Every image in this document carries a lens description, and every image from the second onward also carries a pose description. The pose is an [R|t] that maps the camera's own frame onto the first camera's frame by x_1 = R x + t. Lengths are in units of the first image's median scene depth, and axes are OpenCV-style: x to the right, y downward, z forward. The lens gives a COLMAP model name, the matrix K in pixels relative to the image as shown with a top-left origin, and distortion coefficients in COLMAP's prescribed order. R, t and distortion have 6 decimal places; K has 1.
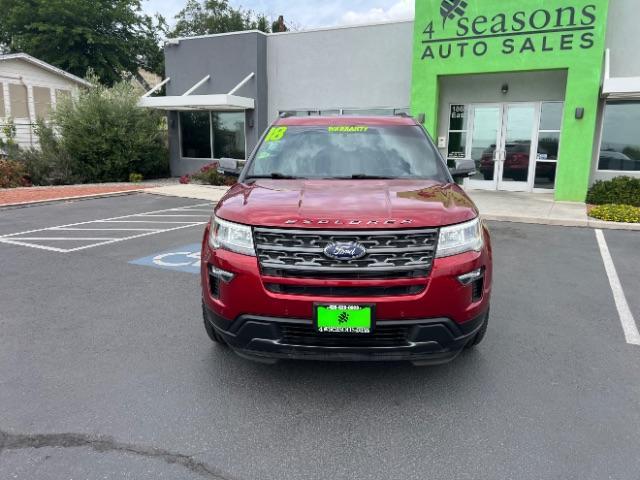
lens RADIAL K [[483.1, 0, 325.3], [0, 483.1, 234.6], [0, 0, 1]] dist [0.061836, -0.069734]
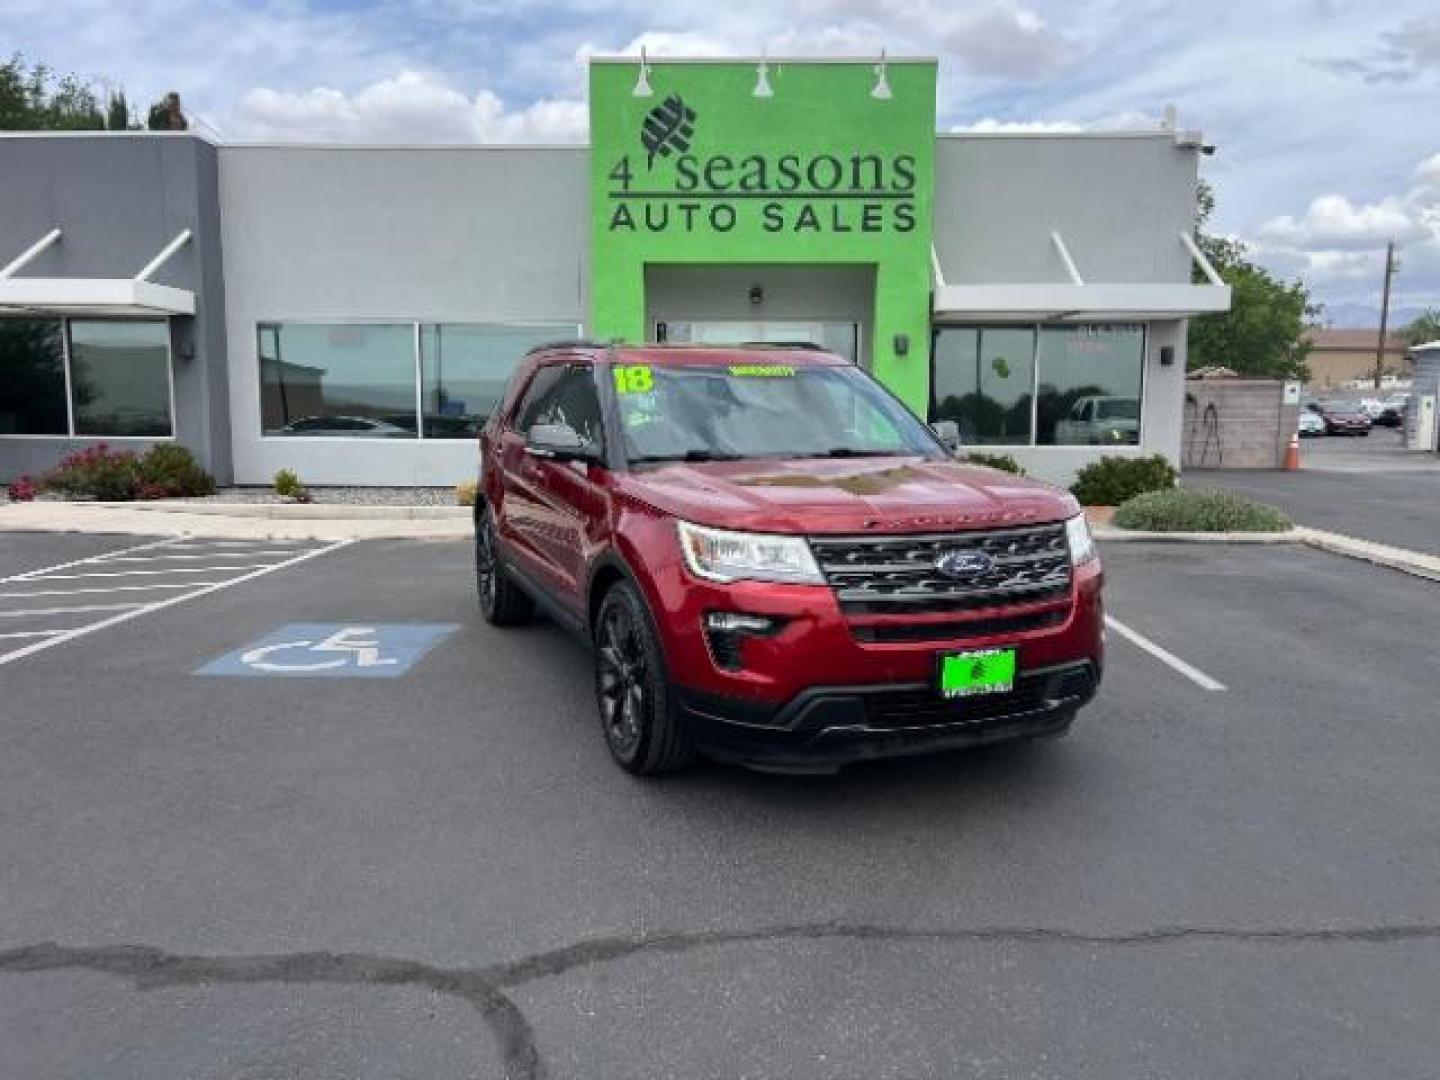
lens RADIAL K [[1087.0, 0, 709.5], [0, 1087.0, 546.8], [0, 0, 1]] dist [0.061836, -0.069734]
pose [[0.910148, -0.058349, 0.410154, -0.206790], [0.079140, 0.996288, -0.033882, 0.008095], [-0.406654, 0.063298, 0.911387, -0.036980]]
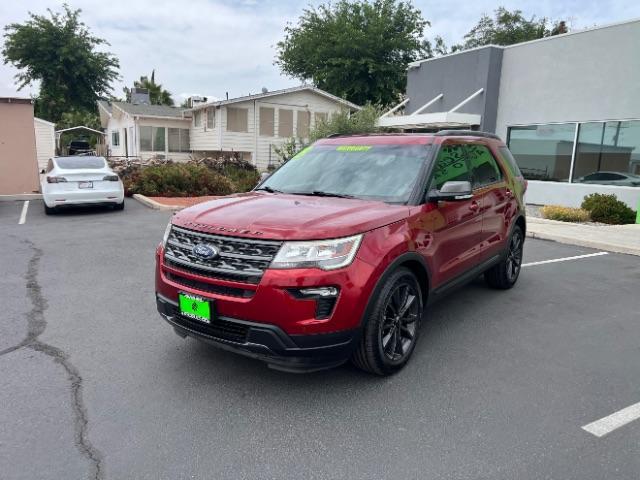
lens RADIAL K [[483.1, 0, 319.1], [0, 483.1, 238.3], [0, 0, 1]] dist [0.061836, -0.069734]
pose [[0.821737, 0.106118, -0.559900, 0.230115], [-0.120112, 0.992689, 0.011863, -0.011303], [0.557066, 0.057503, 0.828475, 0.042056]]
